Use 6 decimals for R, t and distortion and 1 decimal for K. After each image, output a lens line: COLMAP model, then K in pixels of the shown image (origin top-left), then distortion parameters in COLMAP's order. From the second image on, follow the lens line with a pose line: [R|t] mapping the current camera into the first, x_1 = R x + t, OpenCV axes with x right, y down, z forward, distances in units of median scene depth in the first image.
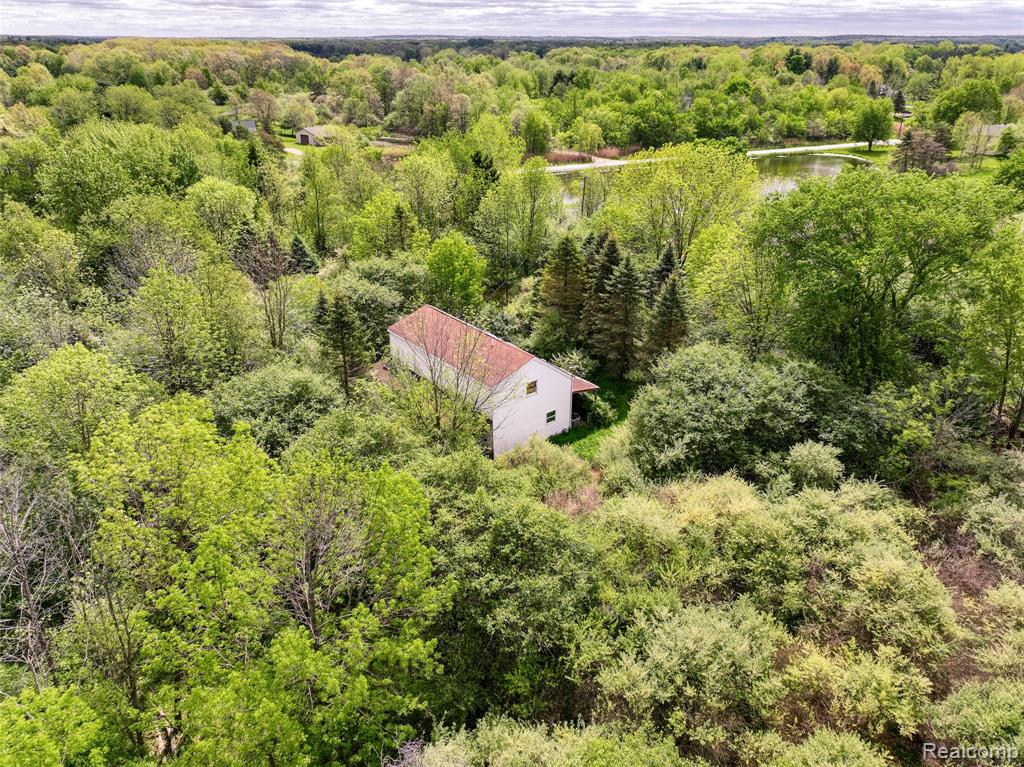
lens RADIAL K [[704.9, 0, 514.6], [0, 704.9, 384.5], [0, 0, 1]] dist [0.009851, -0.003578]
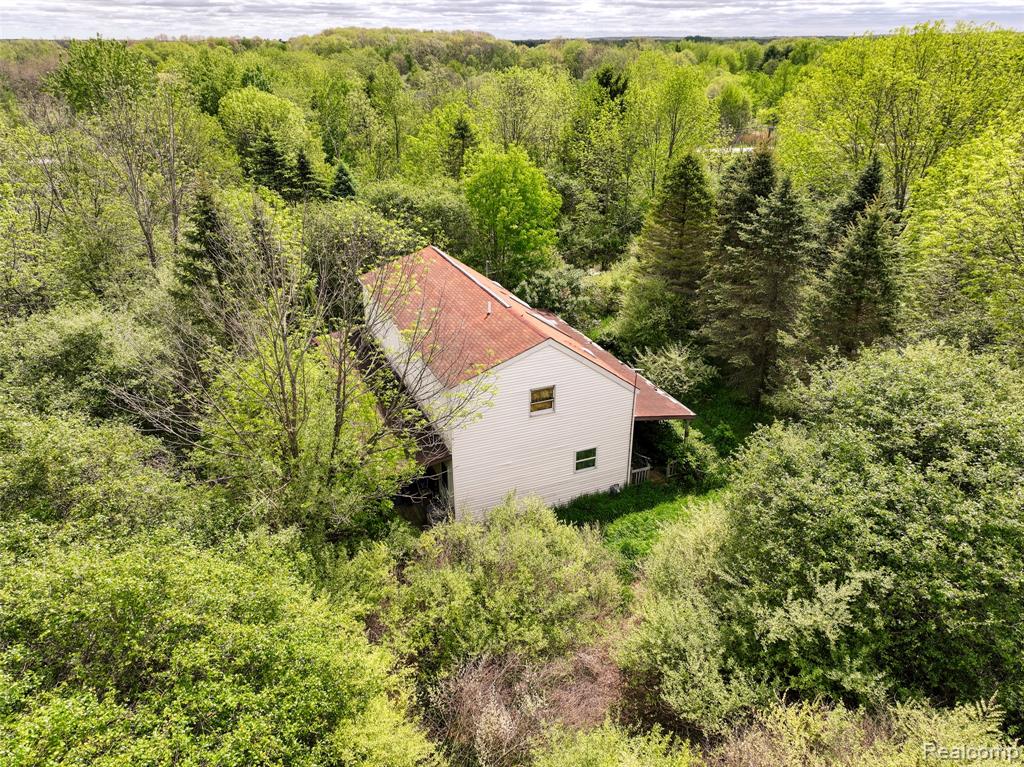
lens RADIAL K [[704.9, 0, 507.4], [0, 704.9, 379.5], [0, 0, 1]] dist [0.009851, -0.003578]
pose [[0.959415, 0.109622, -0.259820, 0.120883], [-0.112179, 0.993675, 0.005011, -0.008882], [0.258726, 0.024339, 0.965644, 0.461454]]
